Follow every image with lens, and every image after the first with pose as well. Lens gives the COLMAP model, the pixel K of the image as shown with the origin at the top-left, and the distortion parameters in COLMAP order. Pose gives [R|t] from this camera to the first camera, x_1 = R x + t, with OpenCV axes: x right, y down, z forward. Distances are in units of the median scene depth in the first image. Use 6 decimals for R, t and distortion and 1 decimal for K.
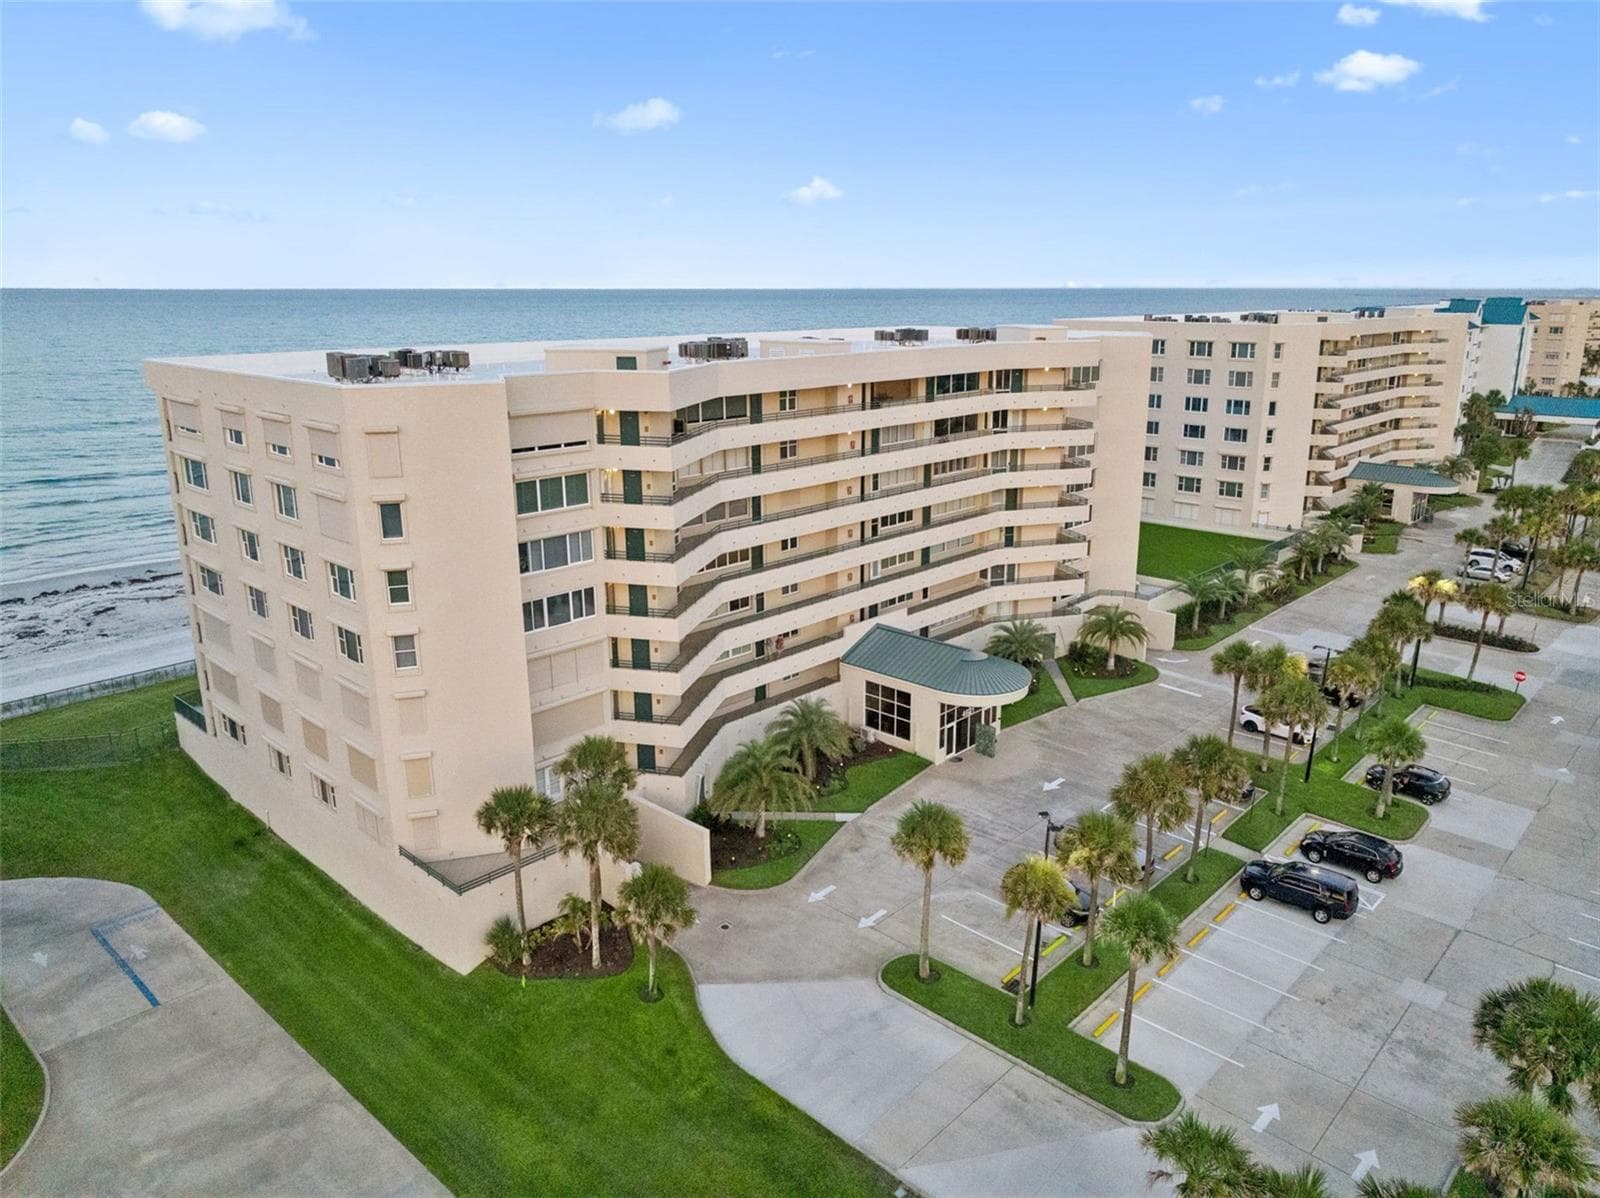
lens RADIAL K [[1141.4, 0, 817.8], [0, 1141.4, 589.2], [0, 0, 1]] dist [-0.029192, -0.002440]
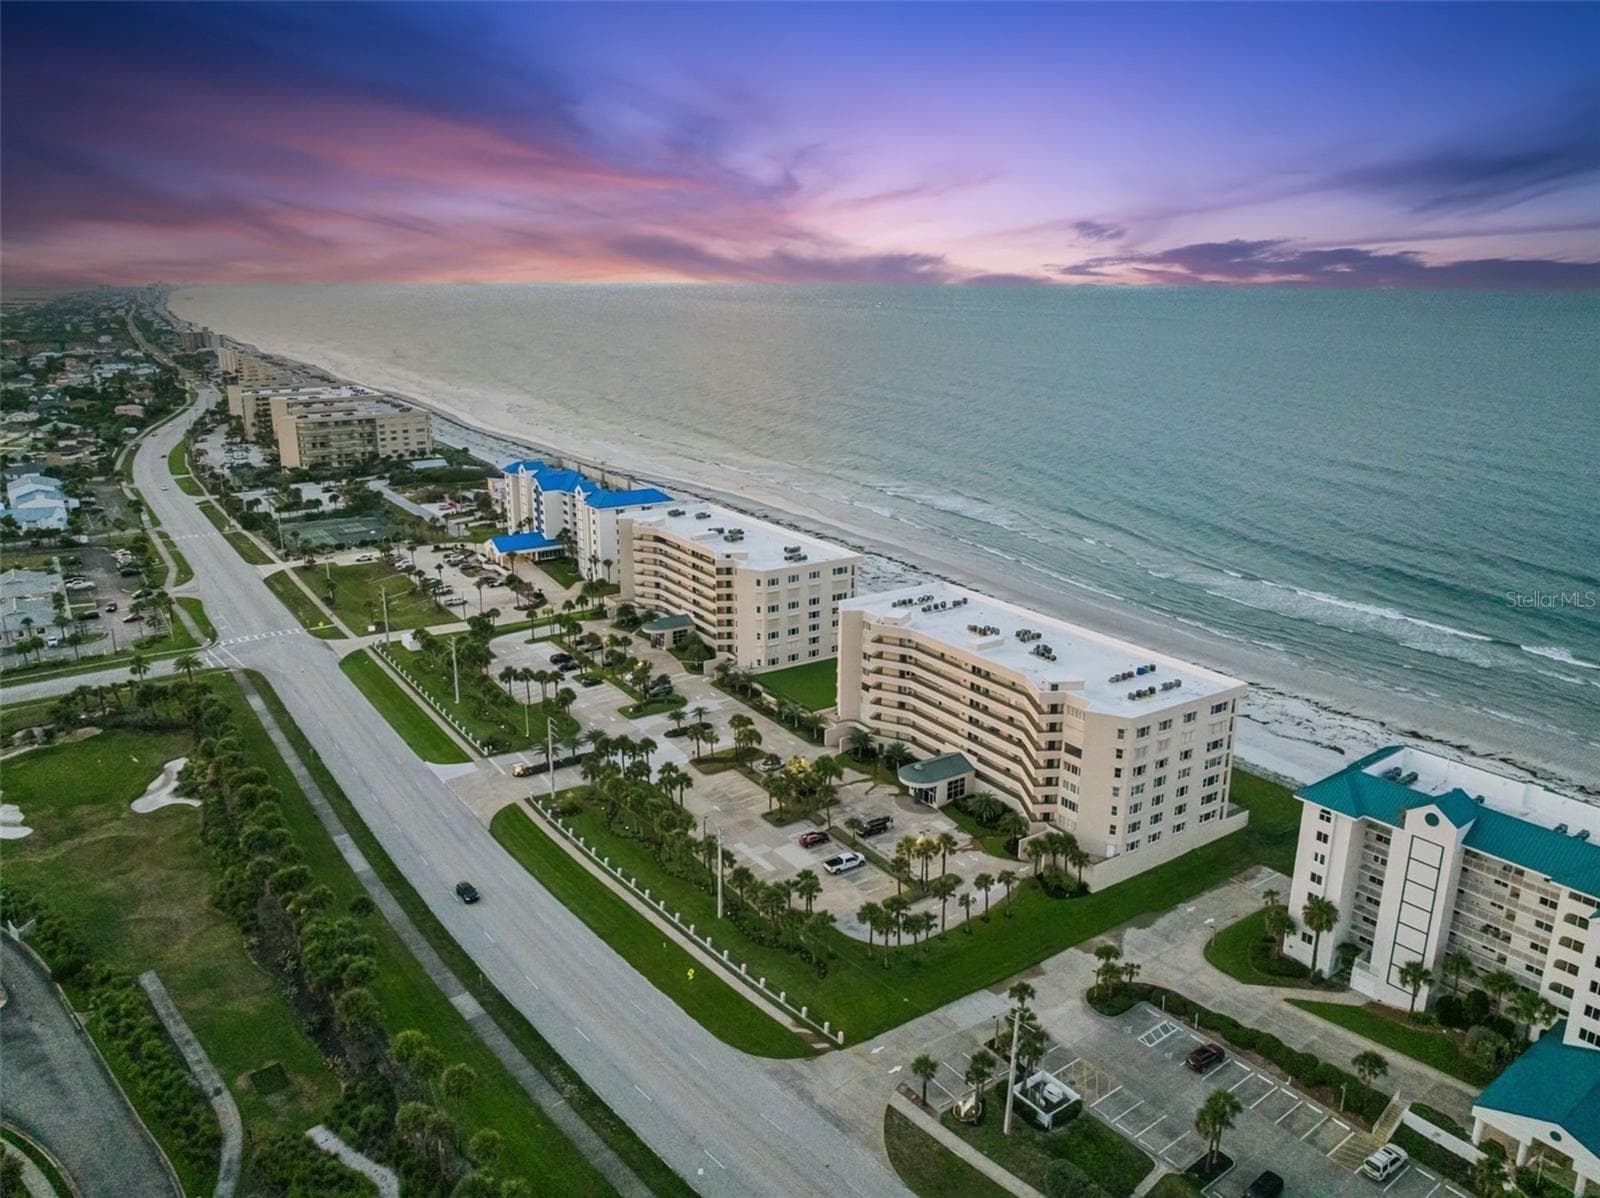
lens RADIAL K [[1131.2, 0, 802.1], [0, 1131.2, 608.1], [0, 0, 1]] dist [-0.030245, -0.002656]
pose [[-0.247177, 0.273169, -0.929668, 3.484679], [-0.252315, 0.908195, 0.333944, -1.347268], [0.935543, 0.317112, -0.155561, 2.039416]]
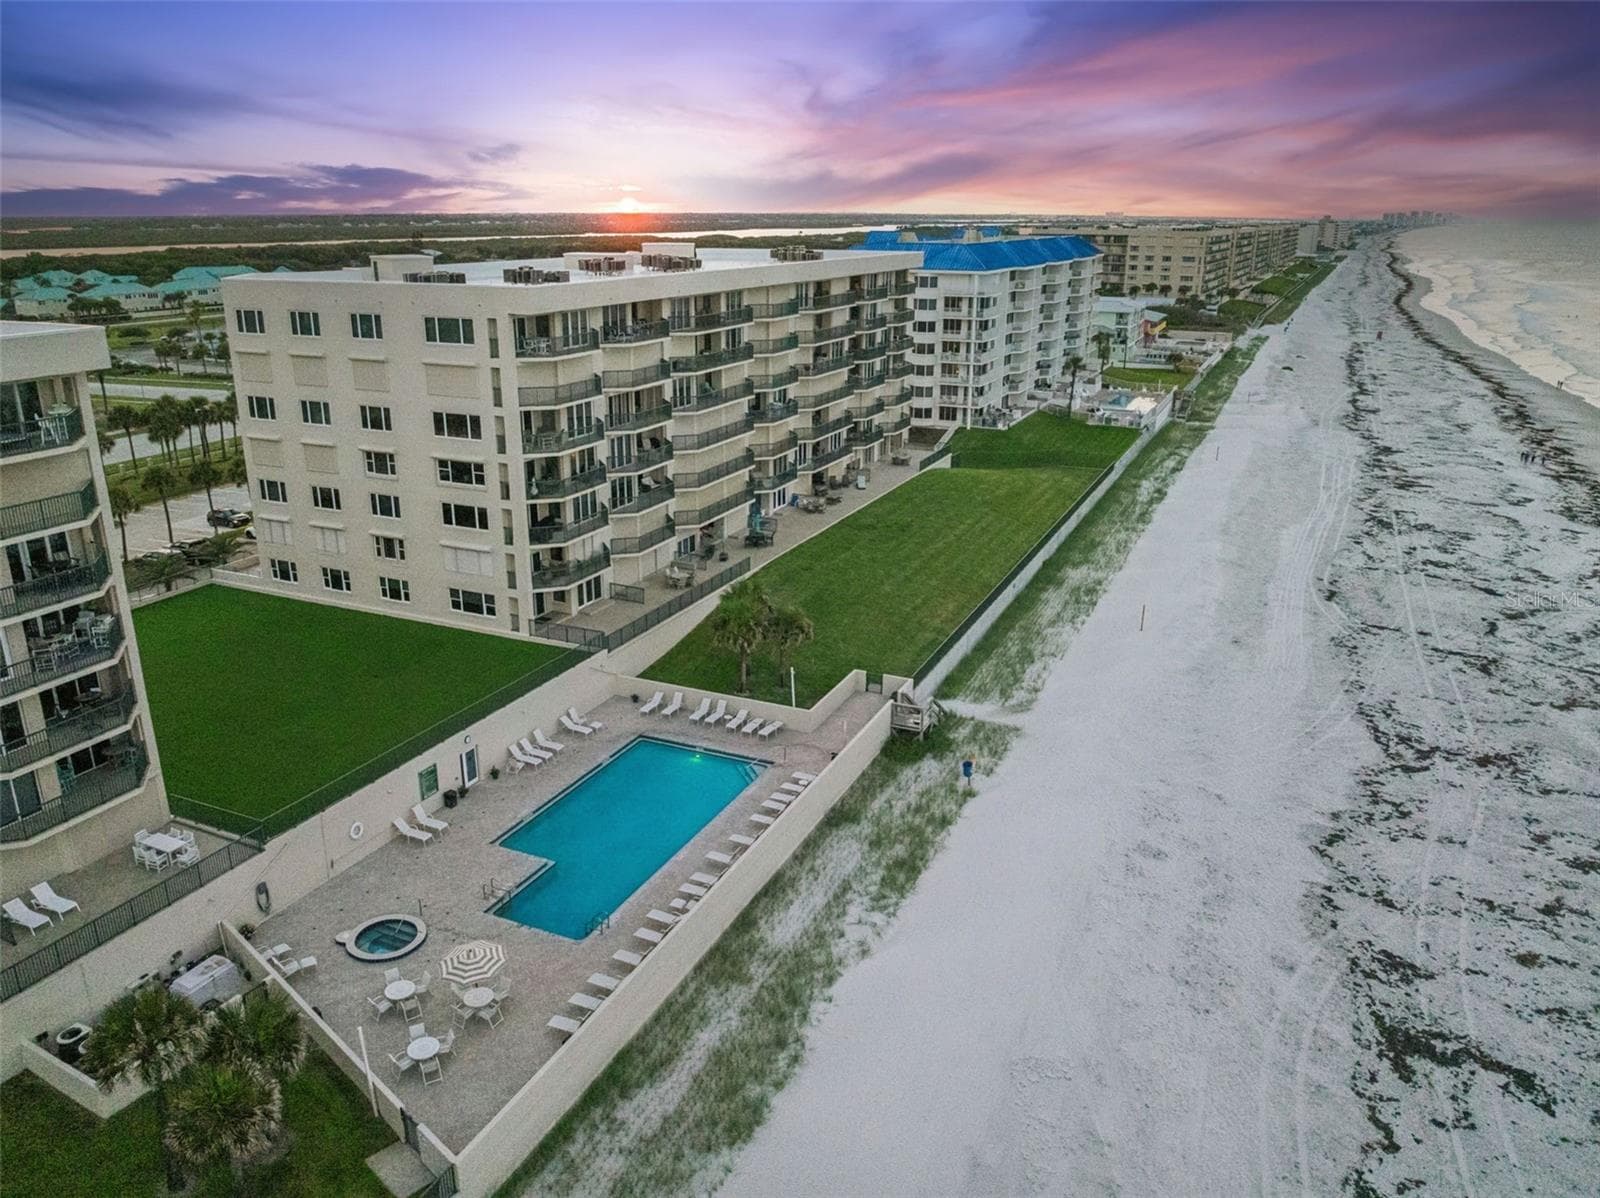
lens RADIAL K [[1174.8, 0, 805.7], [0, 1174.8, 604.7], [0, 0, 1]] dist [-0.037594, -0.001714]
pose [[-0.951241, 0.095922, -0.293153, 0.223009], [-0.082740, 0.836231, 0.542099, -0.698114], [0.297143, 0.539923, -0.787521, 2.590825]]
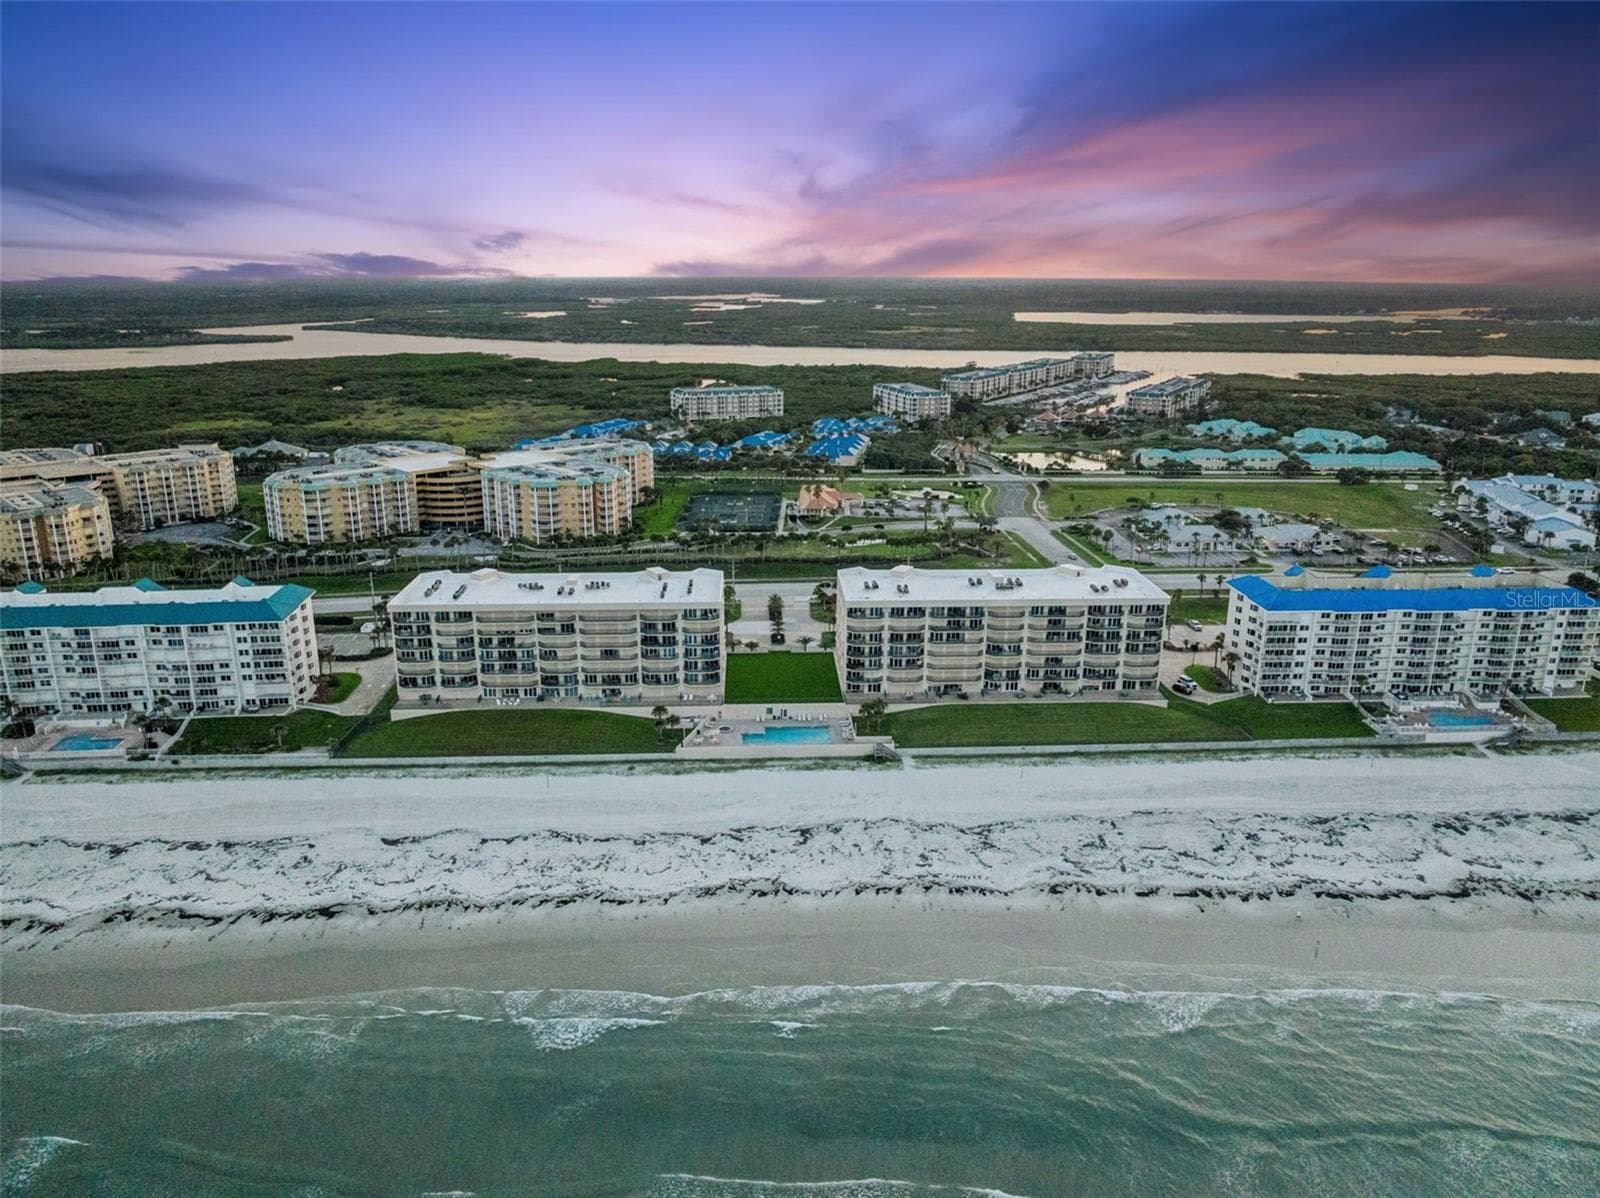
lens RADIAL K [[1131.2, 0, 802.1], [0, 1131.2, 608.1], [0, 0, 1]] dist [-0.030245, -0.002656]
pose [[-0.705706, -0.204482, 0.678356, -2.109532], [0.181170, 0.873535, 0.451790, -1.932441], [-0.684950, 0.441729, -0.579413, 3.713101]]
